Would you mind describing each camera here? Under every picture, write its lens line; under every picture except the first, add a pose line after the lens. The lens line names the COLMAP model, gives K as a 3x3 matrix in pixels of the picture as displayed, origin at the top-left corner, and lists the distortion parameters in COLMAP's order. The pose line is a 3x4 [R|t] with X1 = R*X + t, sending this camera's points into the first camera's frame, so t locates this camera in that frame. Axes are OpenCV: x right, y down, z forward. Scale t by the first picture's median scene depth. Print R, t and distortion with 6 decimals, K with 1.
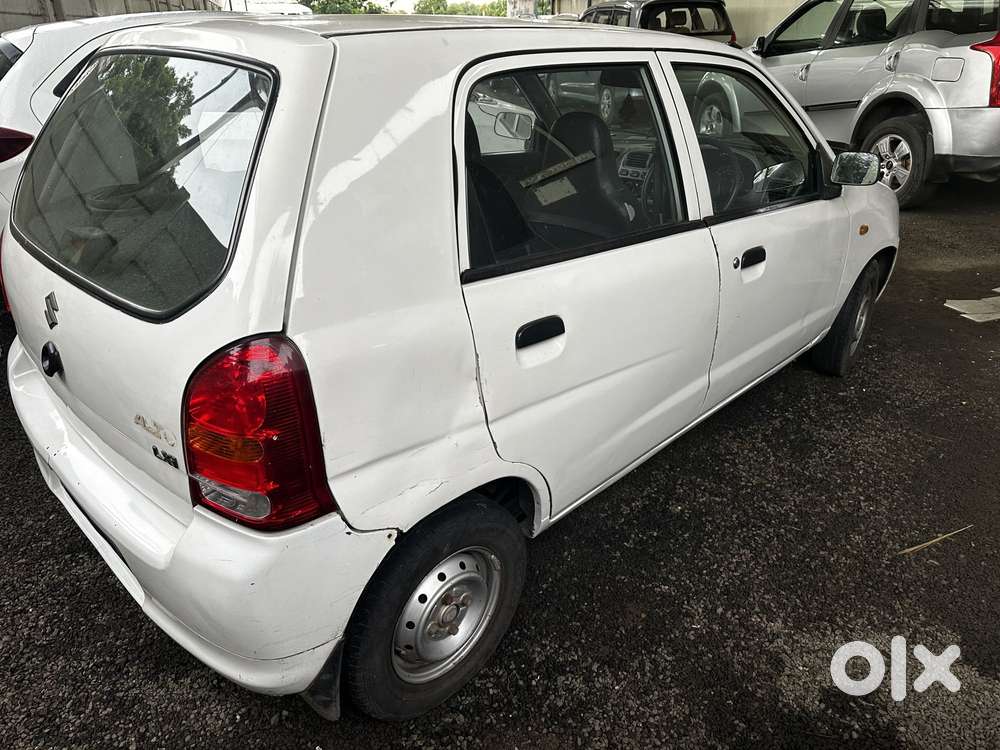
lens RADIAL K [[716.5, 0, 500.5], [0, 716.5, 379.8], [0, 0, 1]] dist [0.004248, -0.007622]
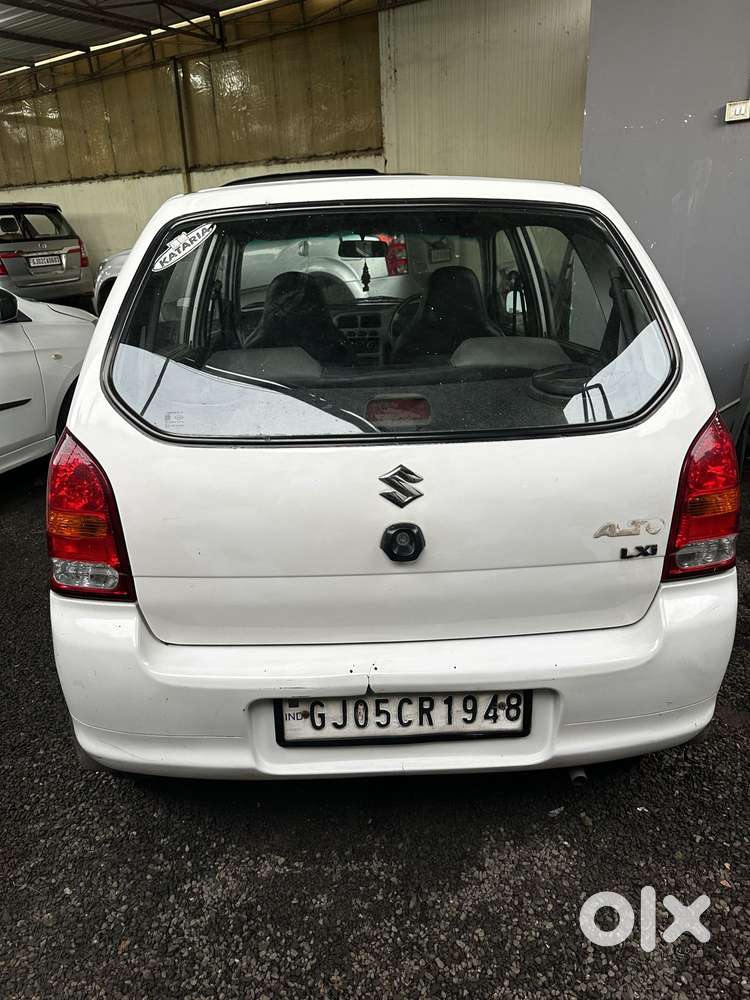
lens RADIAL K [[707.4, 0, 378.6], [0, 707.4, 502.9], [0, 0, 1]] dist [0.048007, -0.065610]
pose [[0.680196, -0.281396, 0.676867, -1.028168], [0.349467, 0.936177, 0.038015, -0.098126], [-0.644365, 0.210685, 0.735123, 0.318660]]
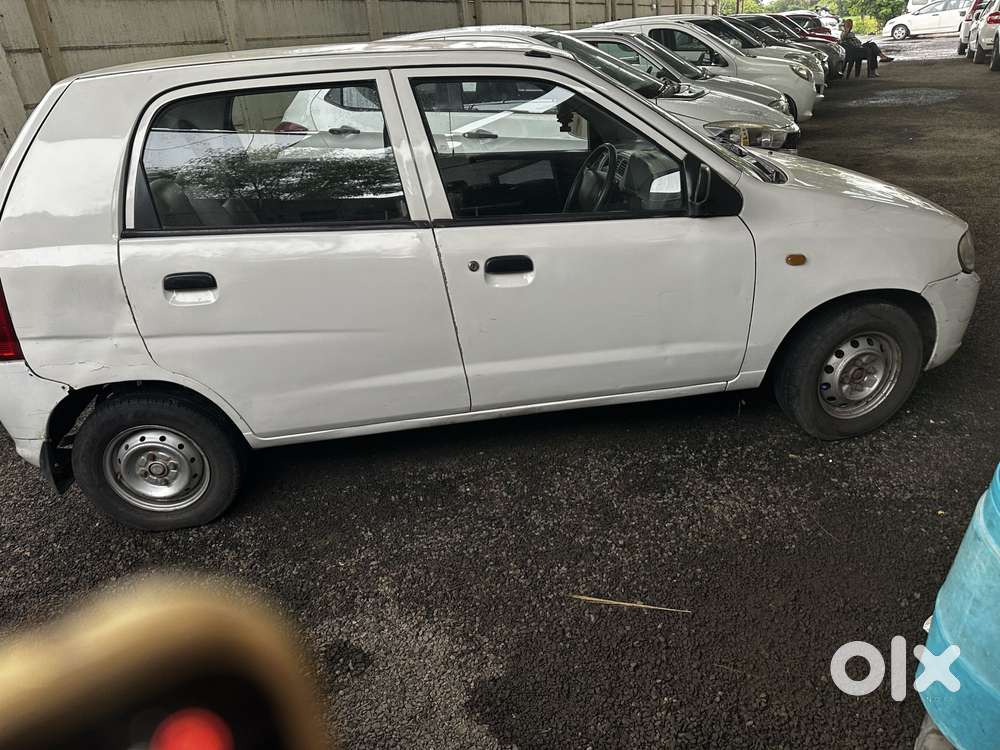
lens RADIAL K [[716.5, 0, 500.5], [0, 716.5, 379.8], [0, 0, 1]] dist [0.004248, -0.007622]
pose [[0.779111, 0.229755, -0.583265, 1.181755], [-0.215961, 0.971834, 0.094342, -0.125626], [0.588512, 0.052459, 0.806785, 0.209829]]
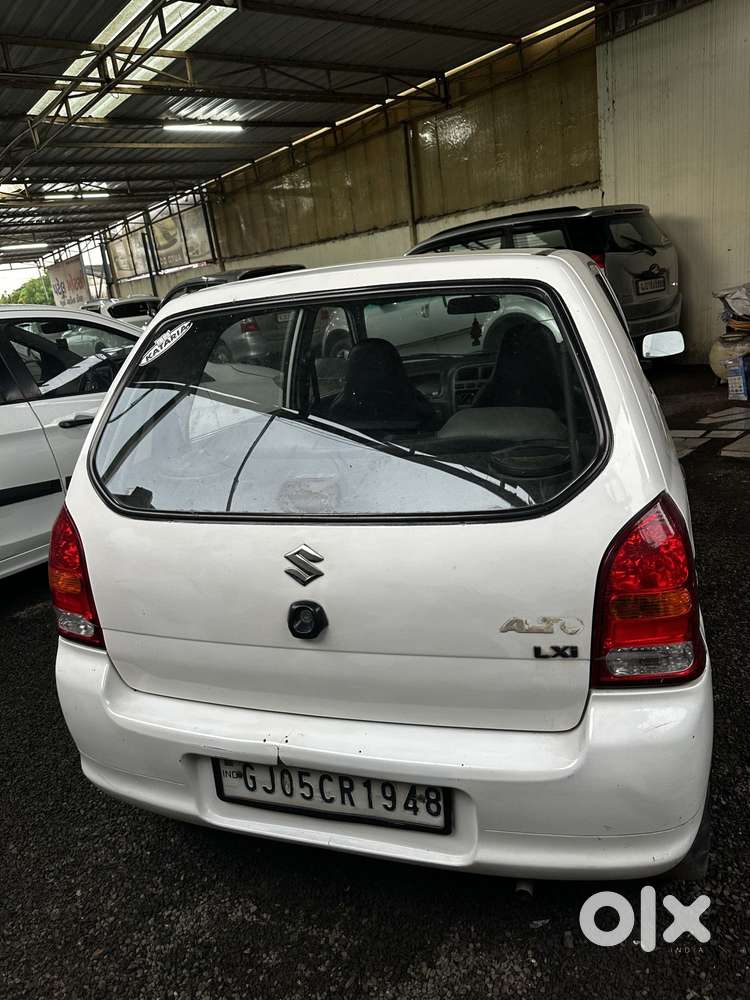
lens RADIAL K [[714.0, 0, 377.8], [0, 714.0, 496.2], [0, 0, 1]] dist [0.014075, -0.024086]
pose [[0.885145, -0.221926, 0.408984, -0.740092], [0.295773, 0.946868, -0.126331, -0.030708], [-0.359217, 0.232788, 0.903755, 0.105841]]
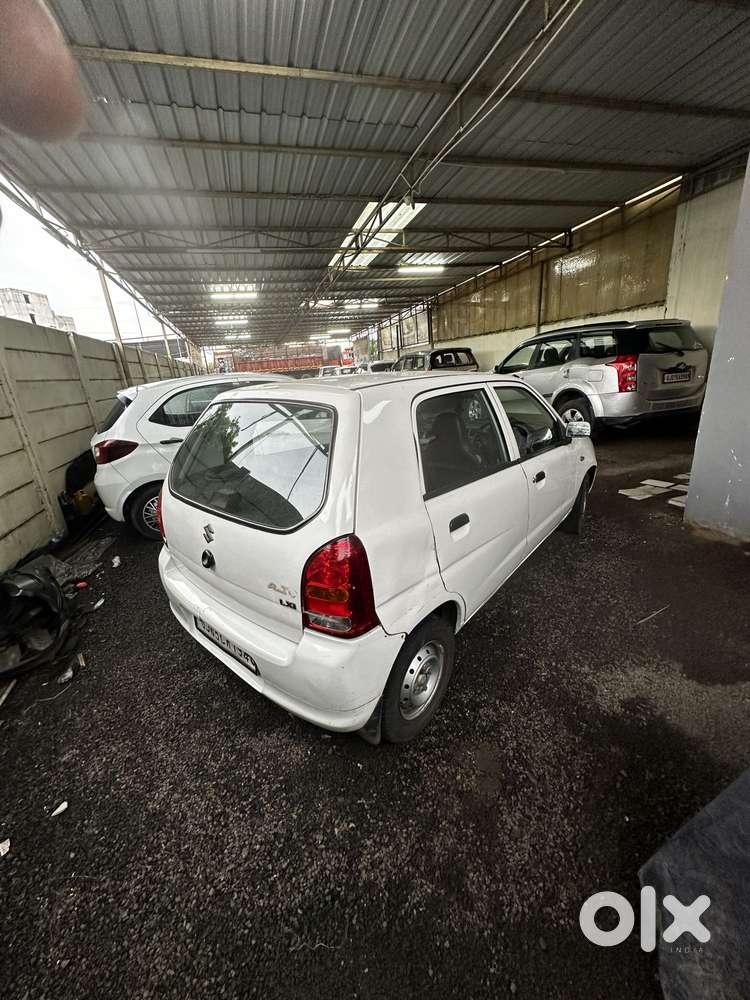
lens RADIAL K [[399.2, 0, 377.8], [0, 399.2, 498.4], [0, 0, 1]] dist [-0.001303, -0.000185]
pose [[0.995251, -0.081710, 0.052909, -0.186113], [0.088158, 0.987061, -0.133933, -0.005080], [-0.041281, 0.137962, 0.989577, -0.073209]]
